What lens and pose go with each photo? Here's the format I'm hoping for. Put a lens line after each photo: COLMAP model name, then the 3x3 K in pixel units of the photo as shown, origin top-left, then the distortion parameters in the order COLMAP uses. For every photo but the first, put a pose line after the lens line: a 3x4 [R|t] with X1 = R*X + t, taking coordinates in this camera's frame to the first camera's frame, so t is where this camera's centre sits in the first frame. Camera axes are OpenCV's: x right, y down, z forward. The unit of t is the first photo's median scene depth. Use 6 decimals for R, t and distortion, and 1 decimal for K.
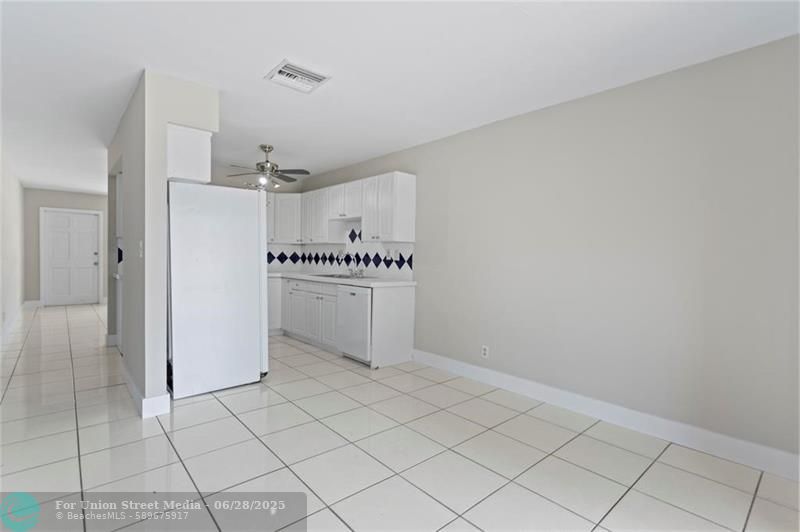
lens RADIAL K [[387.1, 0, 395.8], [0, 387.1, 266.6], [0, 0, 1]] dist [0.000793, 0.000908]
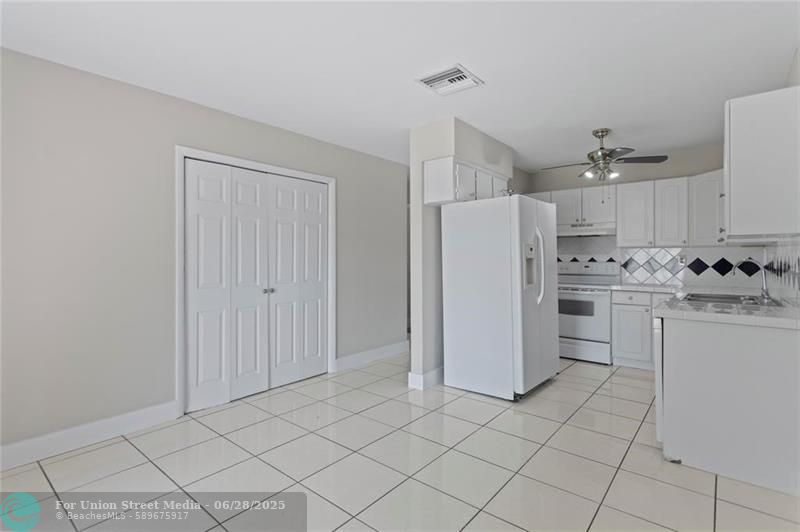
lens RADIAL K [[387.1, 0, 390.6], [0, 387.1, 257.1], [0, 0, 1]] dist [0.000793, 0.000908]
pose [[0.145006, -0.021313, -0.989201, 0.391199], [-0.024038, 0.999397, -0.025057, -0.010667], [0.989139, 0.027412, 0.144407, 0.430526]]
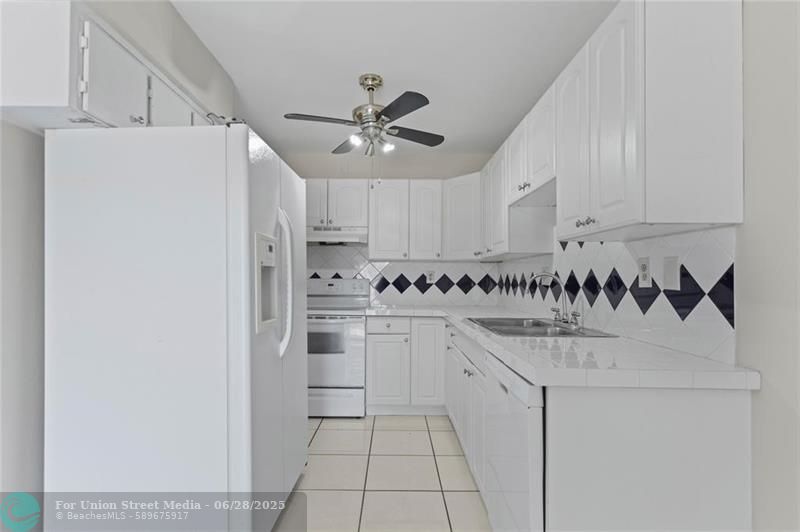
lens RADIAL K [[387.1, 0, 390.3], [0, 387.1, 274.0], [0, 0, 1]] dist [0.000793, 0.000908]
pose [[0.749255, -0.021340, -0.661937, 0.038446], [-0.011705, 0.998898, -0.045452, -0.011601], [0.662178, 0.041803, 0.748180, 0.599282]]
